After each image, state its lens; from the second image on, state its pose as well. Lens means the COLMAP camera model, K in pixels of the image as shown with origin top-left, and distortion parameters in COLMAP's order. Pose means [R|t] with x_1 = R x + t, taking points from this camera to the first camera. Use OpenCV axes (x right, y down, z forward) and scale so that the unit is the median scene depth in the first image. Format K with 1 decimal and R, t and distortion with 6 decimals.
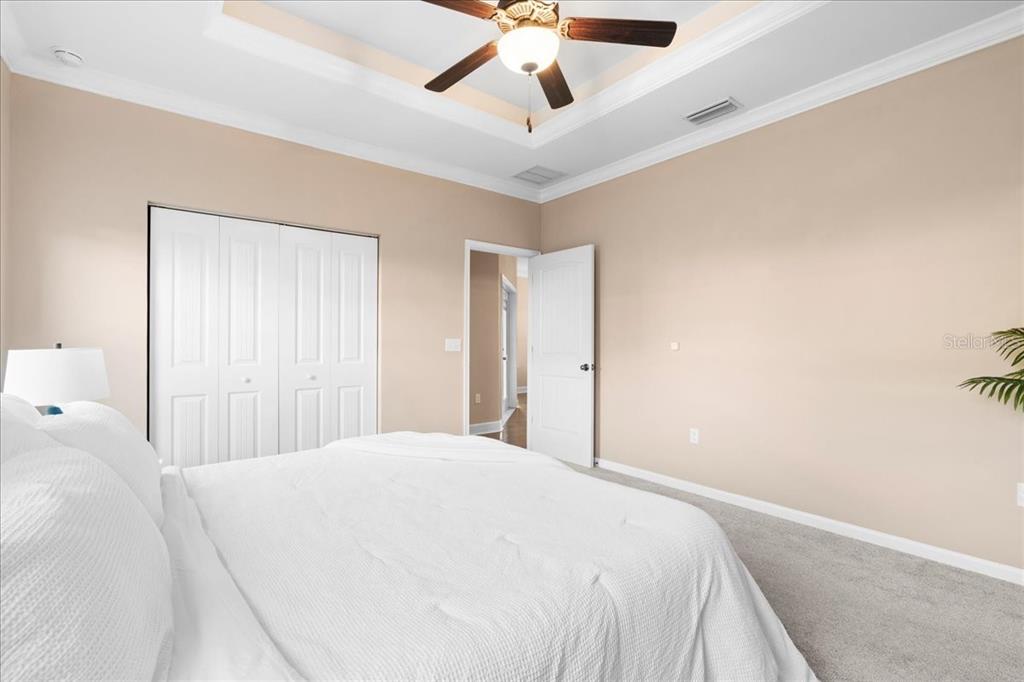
lens RADIAL K [[462.0, 0, 512.5], [0, 462.0, 338.3], [0, 0, 1]] dist [-0.004904, 0.000499]
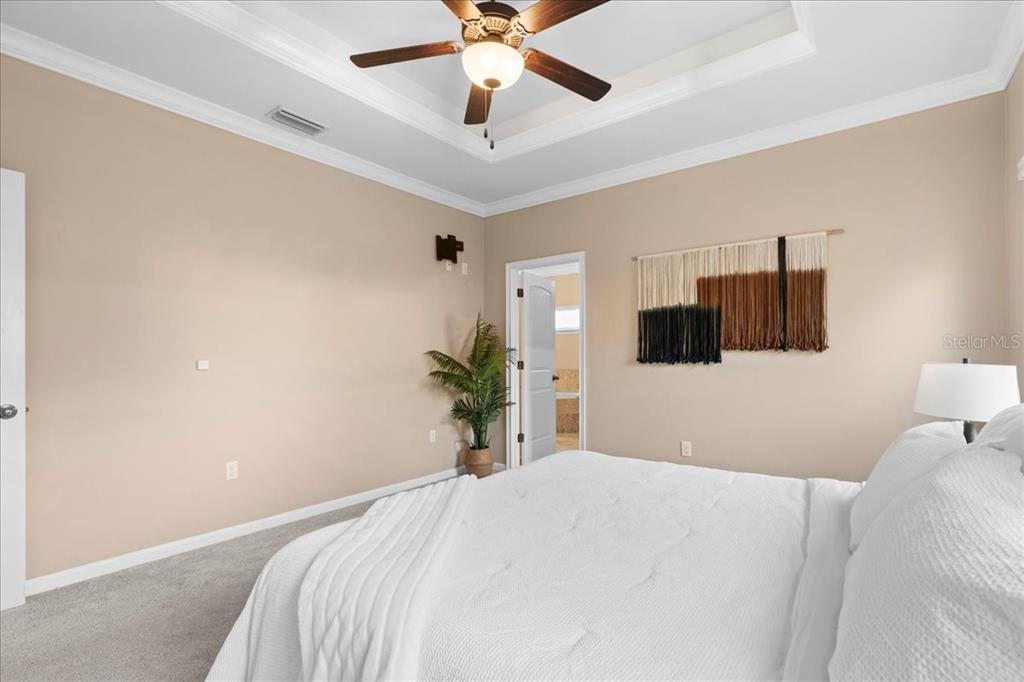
lens RADIAL K [[464.2, 0, 507.0], [0, 464.2, 351.6], [0, 0, 1]] dist [-0.000071, 0.000658]
pose [[-0.232792, 0.010291, 0.972472, -0.643217], [-0.001920, 0.999937, -0.011041, 0.003199], [-0.972525, -0.004437, -0.232758, 0.830031]]
